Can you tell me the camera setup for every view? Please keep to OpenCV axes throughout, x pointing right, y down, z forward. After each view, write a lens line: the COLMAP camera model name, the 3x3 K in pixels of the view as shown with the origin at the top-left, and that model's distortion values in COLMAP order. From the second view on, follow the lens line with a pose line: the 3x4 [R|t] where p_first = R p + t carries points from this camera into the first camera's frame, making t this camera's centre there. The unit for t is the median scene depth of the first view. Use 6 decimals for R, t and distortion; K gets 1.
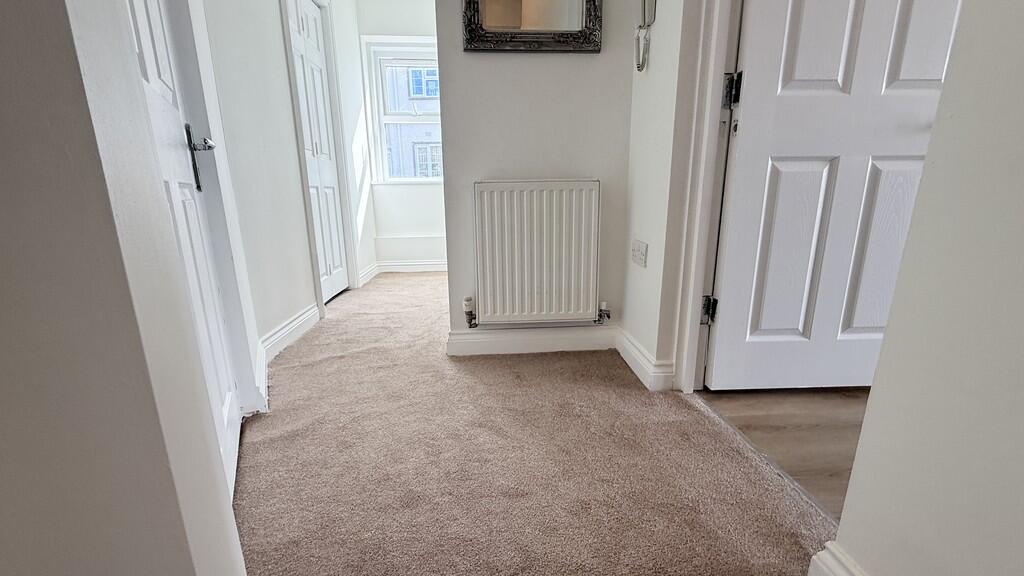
lens RADIAL K [[409.7, 0, 510.3], [0, 409.7, 284.7], [0, 0, 1]] dist [-0.001097, 0.000048]
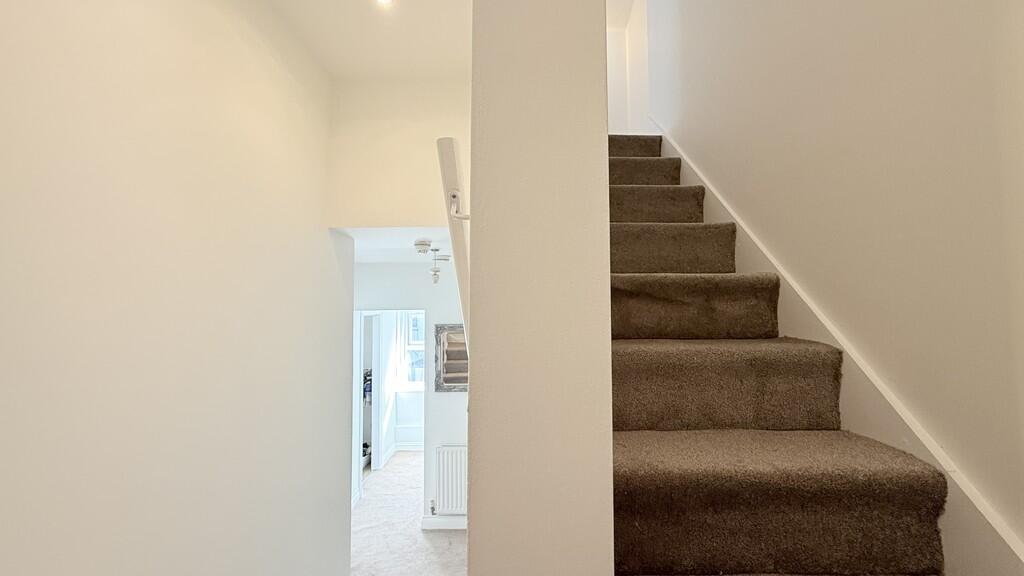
lens RADIAL K [[409.7, 0, 513.6], [0, 409.7, 293.9], [0, 0, 1]] dist [-0.001097, 0.000048]
pose [[0.998717, 0.009277, -0.049790, 0.421841], [-0.021807, 0.966050, -0.257434, -0.469977], [0.045712, 0.258190, 0.965012, -1.333881]]
